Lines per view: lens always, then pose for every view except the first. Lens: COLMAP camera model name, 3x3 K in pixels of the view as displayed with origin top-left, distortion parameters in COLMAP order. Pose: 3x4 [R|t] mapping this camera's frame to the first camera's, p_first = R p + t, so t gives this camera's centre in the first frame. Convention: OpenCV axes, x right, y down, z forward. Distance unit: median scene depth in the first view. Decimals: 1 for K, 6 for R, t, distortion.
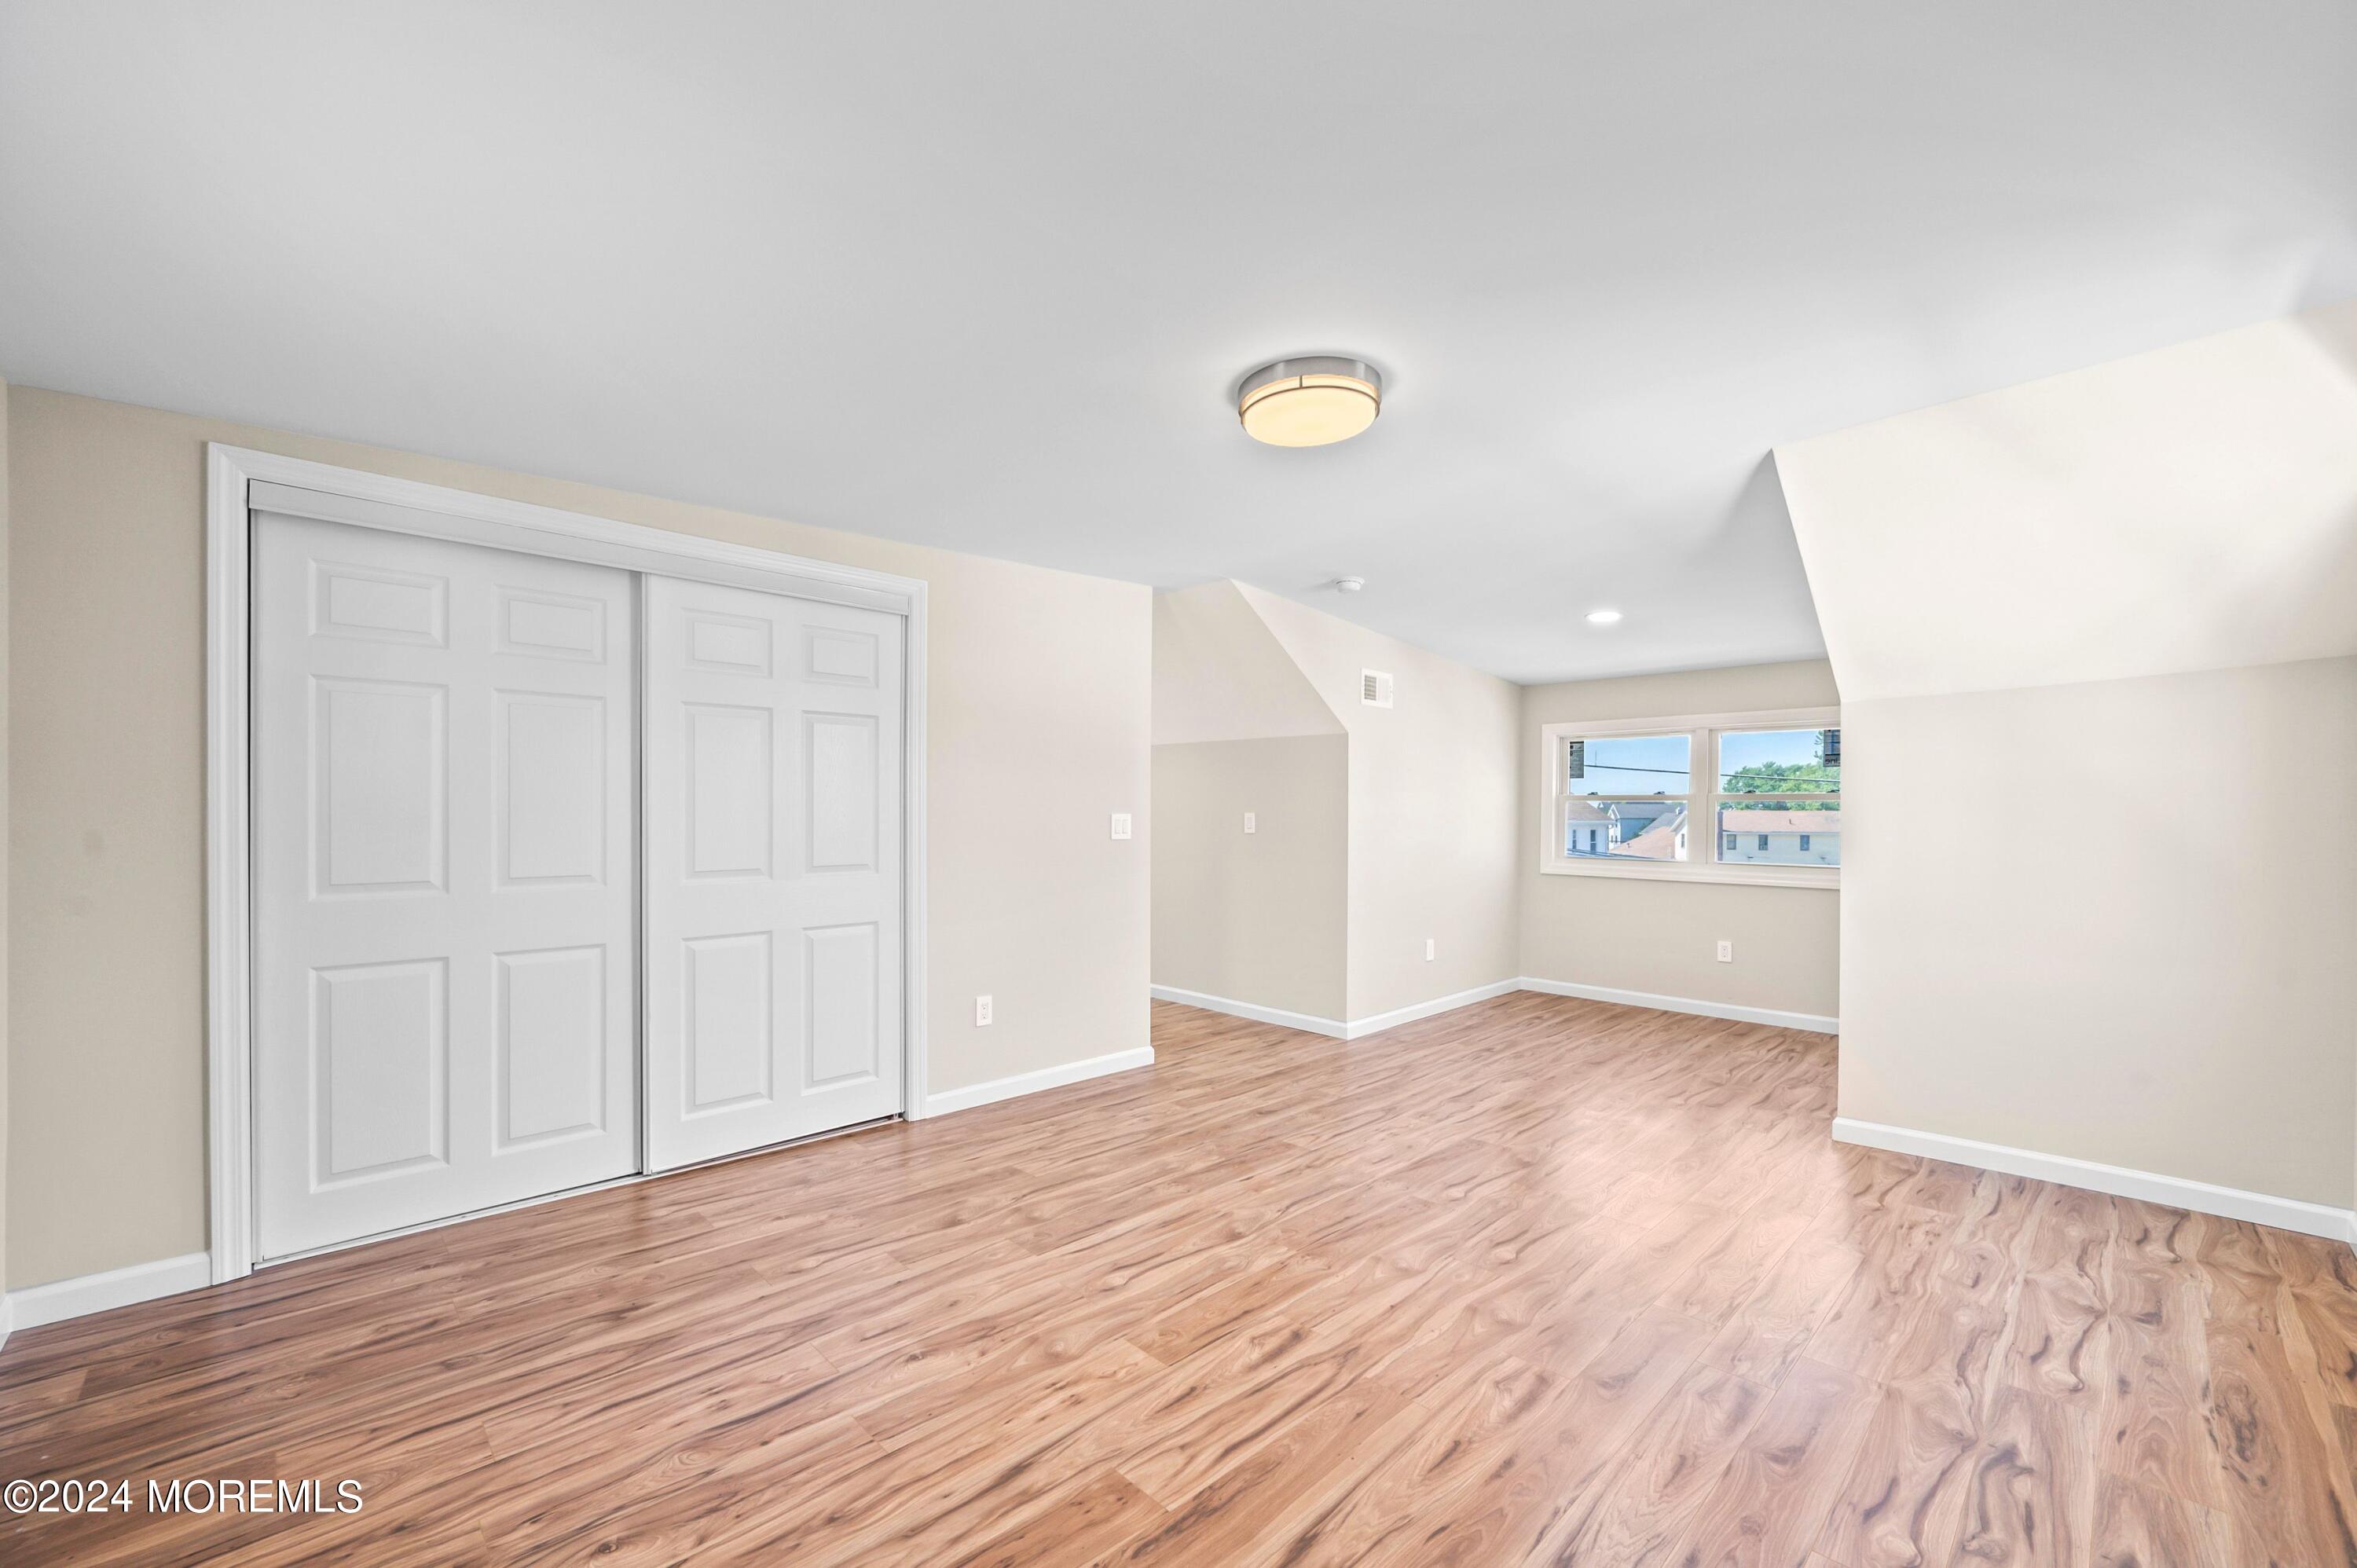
lens RADIAL K [[941.3, 0, 1178.5], [0, 941.3, 784.0], [0, 0, 1]] dist [-0.000827, -0.000139]
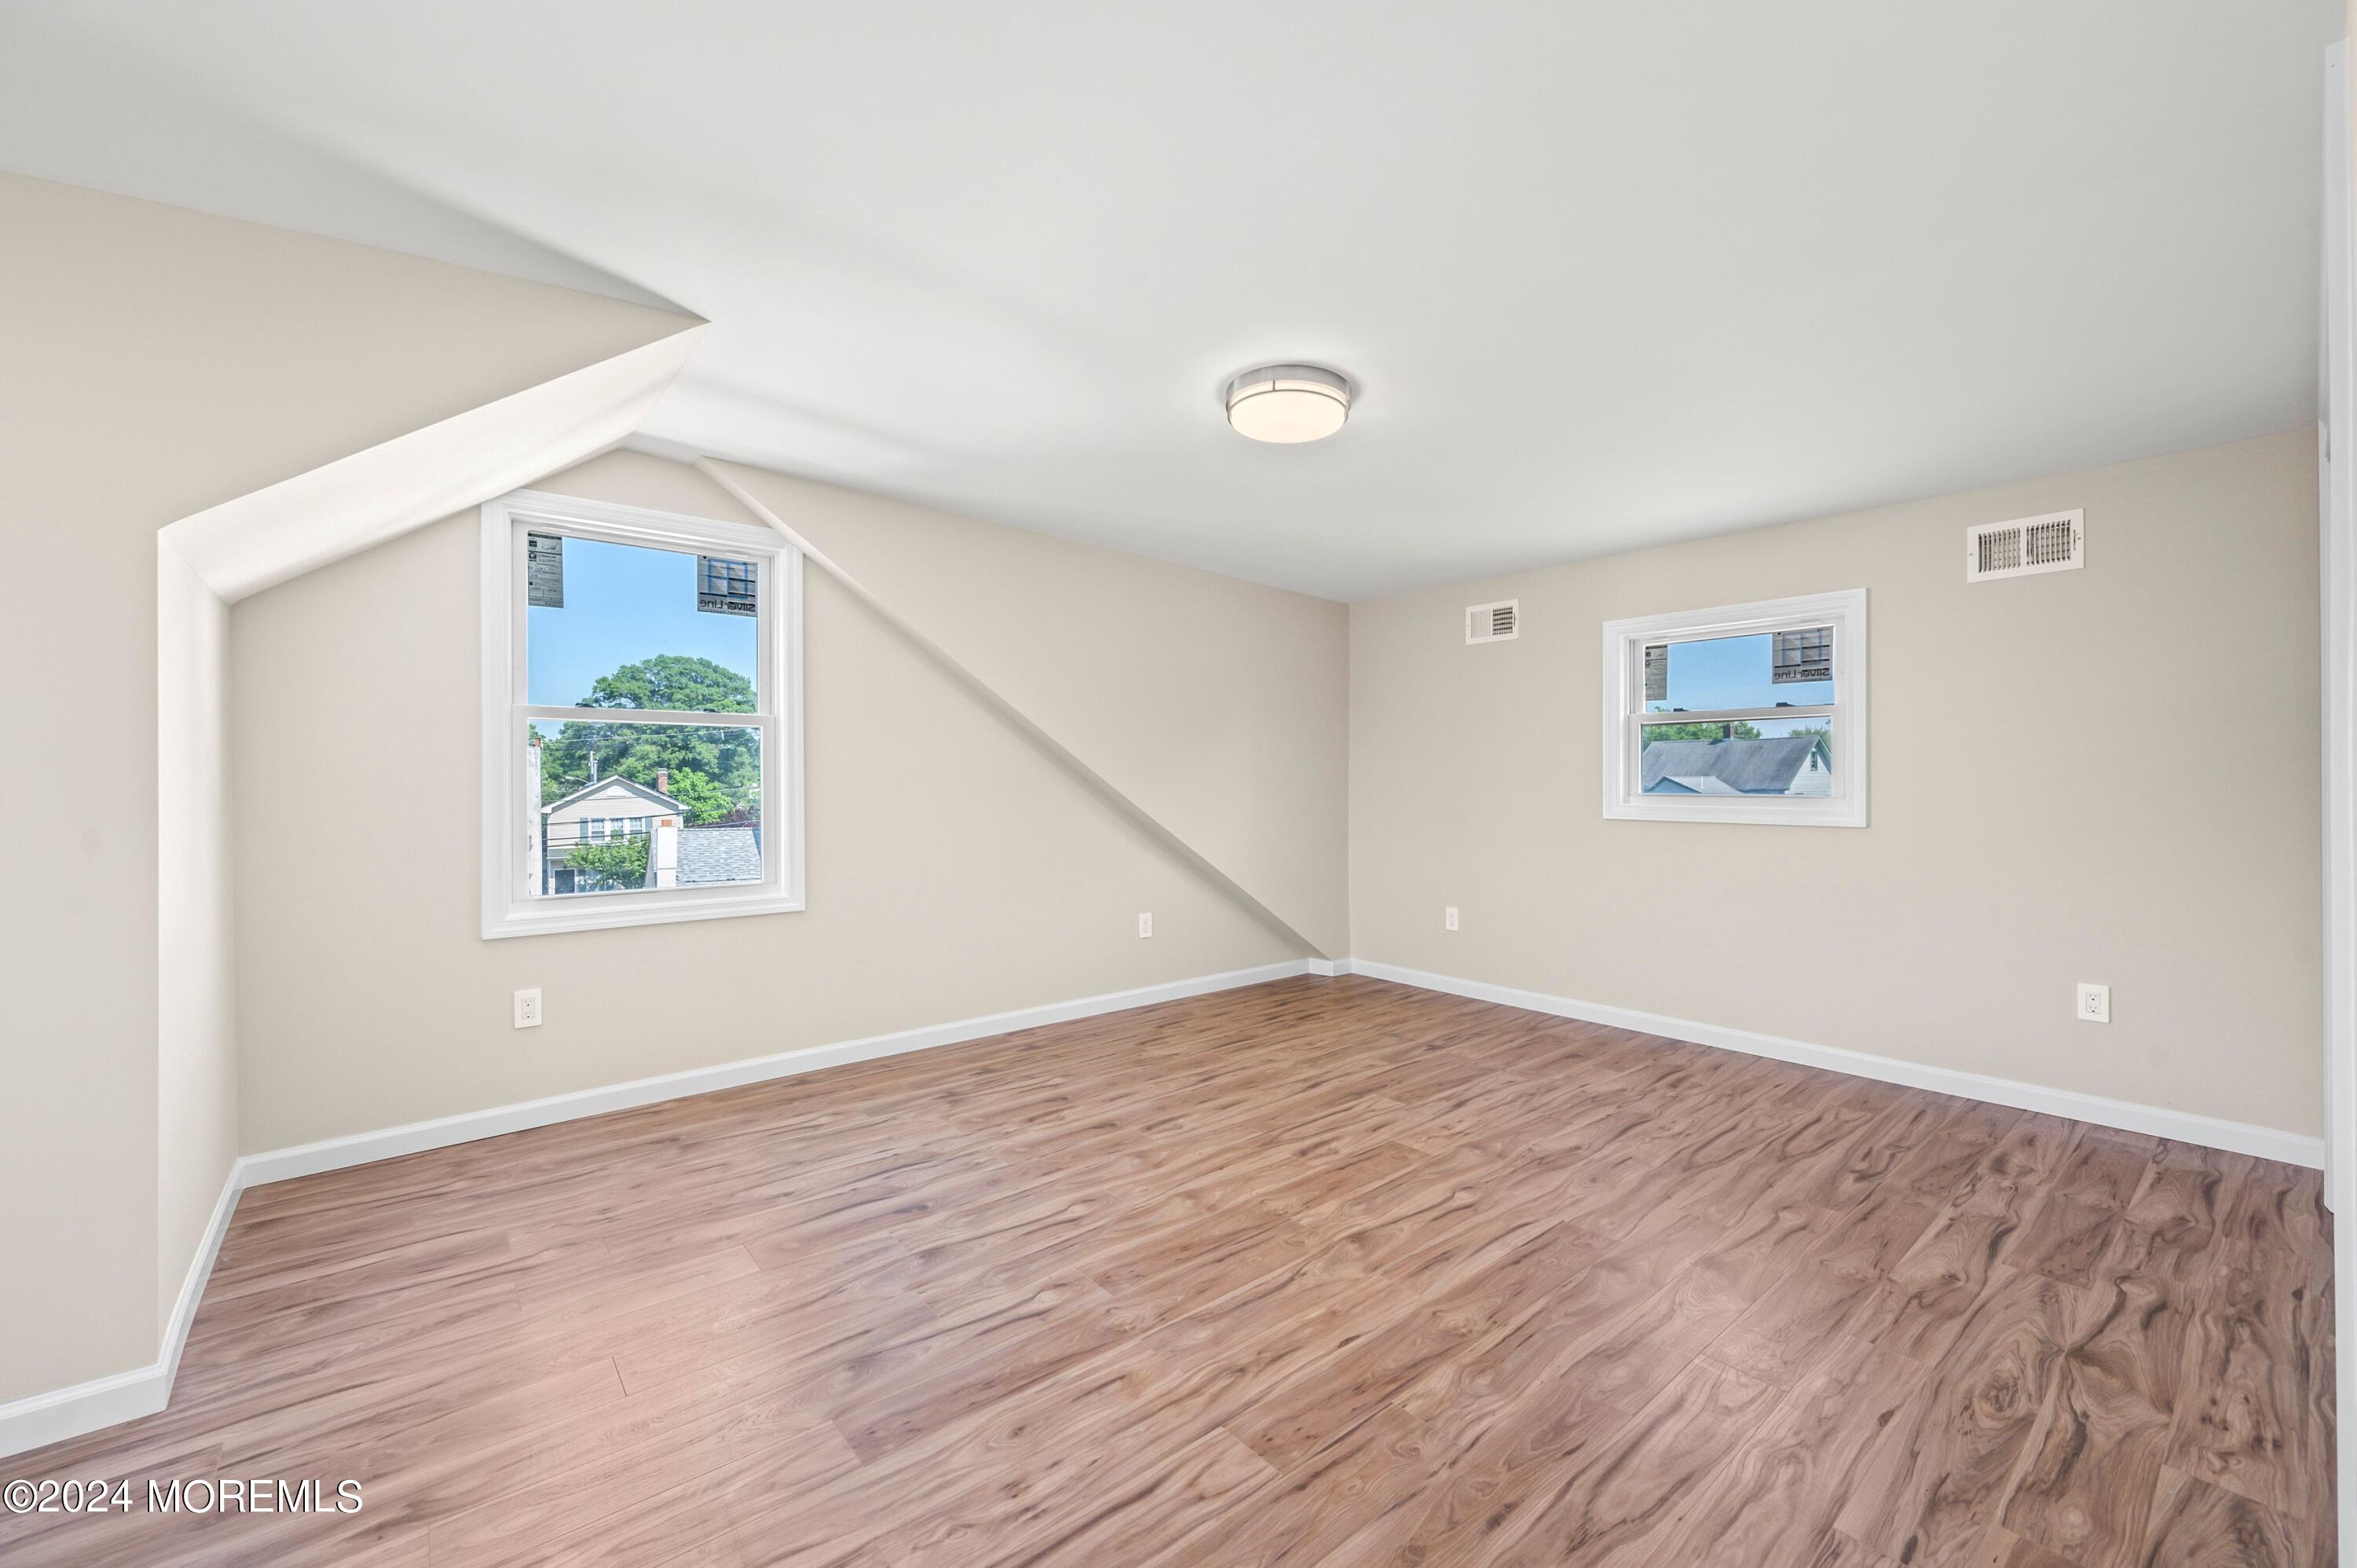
lens RADIAL K [[941.3, 0, 1178.5], [0, 941.3, 784.0], [0, 0, 1]] dist [-0.000827, -0.000139]
pose [[-0.996686, 0.001144, 0.081339, 0.174519], [-0.001203, 0.999585, -0.028794, 0.087988], [-0.081338, -0.028796, -0.996271, 2.139279]]
